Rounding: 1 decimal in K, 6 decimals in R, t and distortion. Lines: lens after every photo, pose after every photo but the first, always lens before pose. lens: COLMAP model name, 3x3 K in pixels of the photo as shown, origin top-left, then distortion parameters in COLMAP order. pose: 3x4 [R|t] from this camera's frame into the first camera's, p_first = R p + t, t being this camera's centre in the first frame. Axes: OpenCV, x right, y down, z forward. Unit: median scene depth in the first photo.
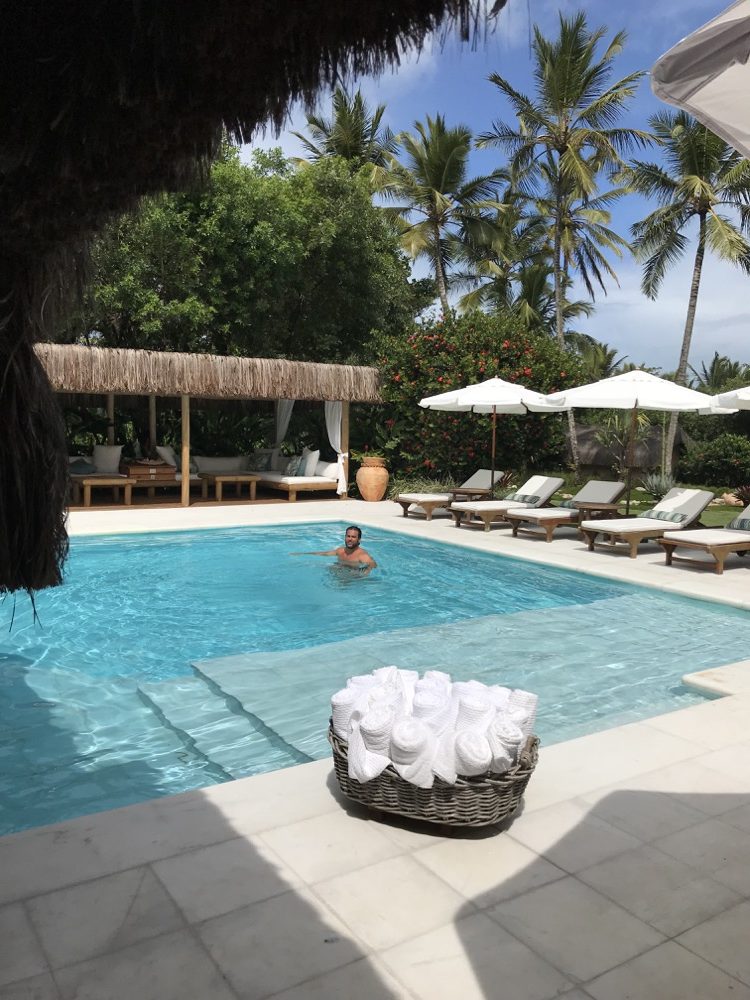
lens RADIAL K [[799.3, 0, 375.0], [0, 799.3, 500.0], [0, 0, 1]] dist [0.001872, -0.000263]
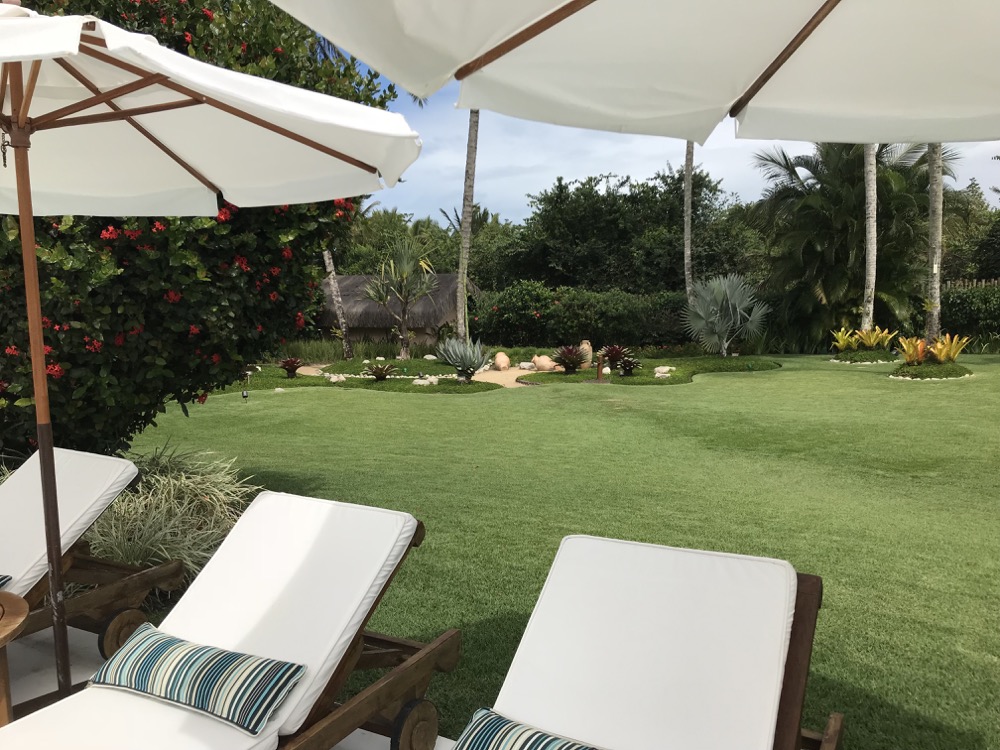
lens RADIAL K [[799.3, 0, 500.0], [0, 799.3, 375.0], [0, 0, 1]] dist [0.001872, -0.000263]
pose [[0.896276, -0.090094, 0.434249, 0.062271], [0.079450, 0.995926, 0.042643, -0.024199], [-0.436321, -0.003719, 0.899783, 0.293979]]
